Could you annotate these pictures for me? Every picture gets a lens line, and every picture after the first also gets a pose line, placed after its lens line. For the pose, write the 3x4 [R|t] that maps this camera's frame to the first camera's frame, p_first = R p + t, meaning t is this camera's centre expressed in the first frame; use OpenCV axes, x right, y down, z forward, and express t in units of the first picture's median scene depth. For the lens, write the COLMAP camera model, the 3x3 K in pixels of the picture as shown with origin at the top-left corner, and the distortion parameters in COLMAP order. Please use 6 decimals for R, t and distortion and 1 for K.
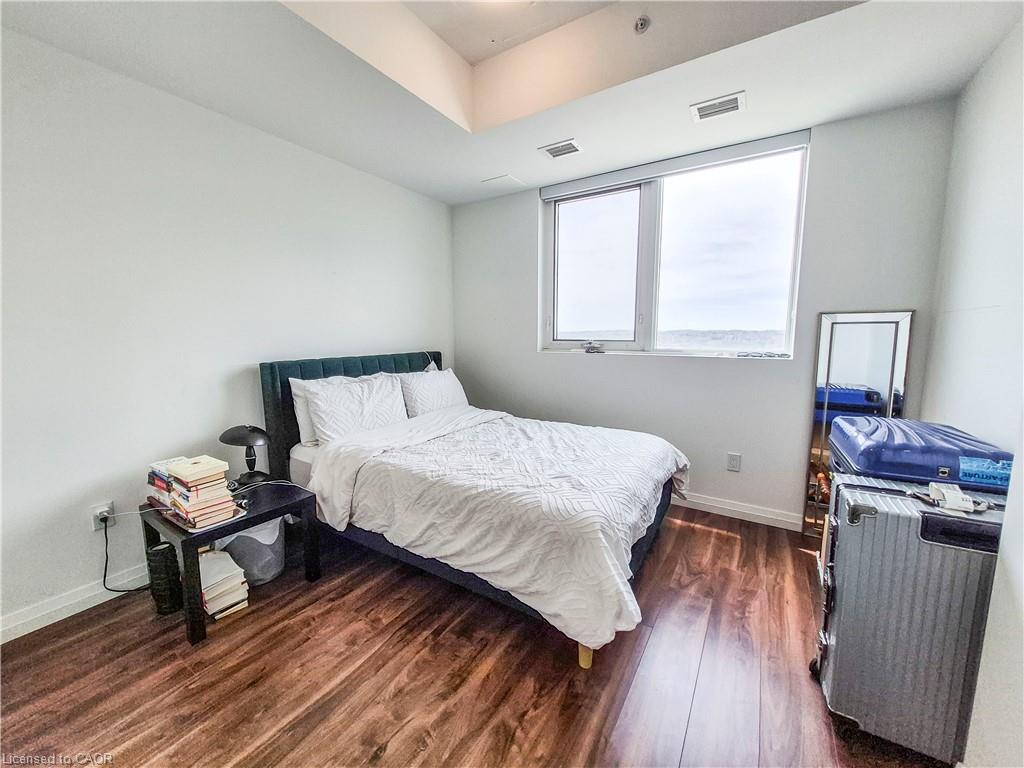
lens RADIAL K [[406.5, 0, 504.4], [0, 406.5, 382.1], [0, 0, 1]] dist [0.002066, -0.002542]
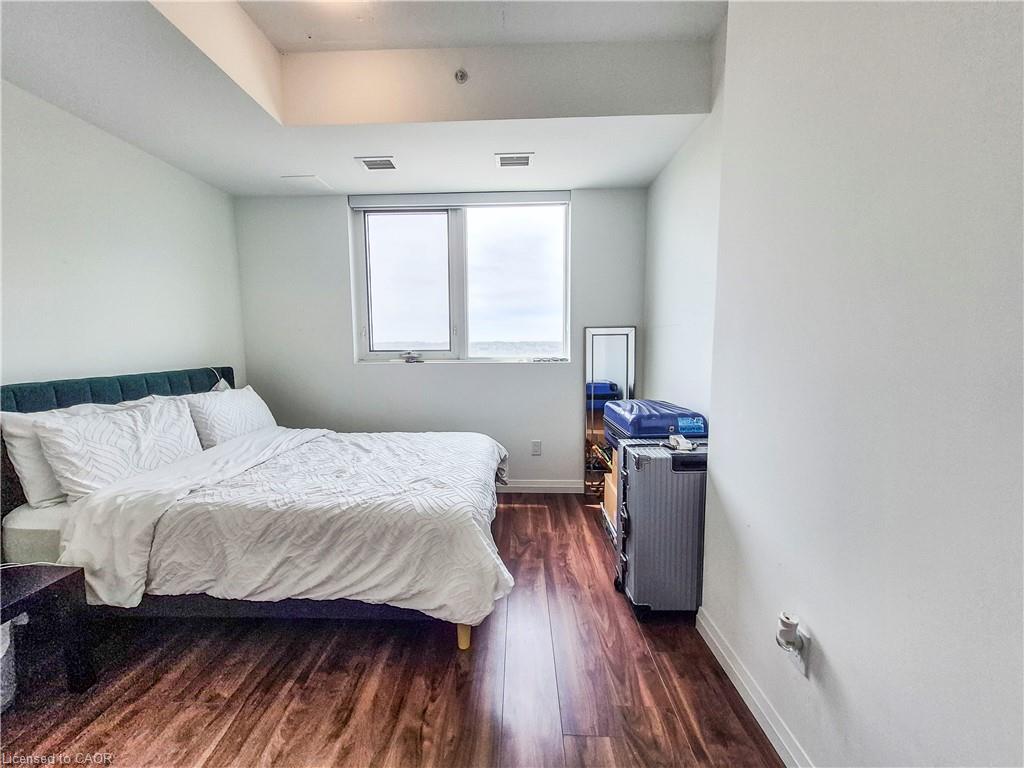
lens RADIAL K [[406.5, 0, 507.3], [0, 406.5, 382.7], [0, 0, 1]] dist [0.002066, -0.002542]
pose [[0.853395, -0.055034, 0.518351, -0.172025], [0.069428, 0.997552, -0.008392, 0.007180], [-0.516621, 0.043149, 0.855127, -0.015766]]
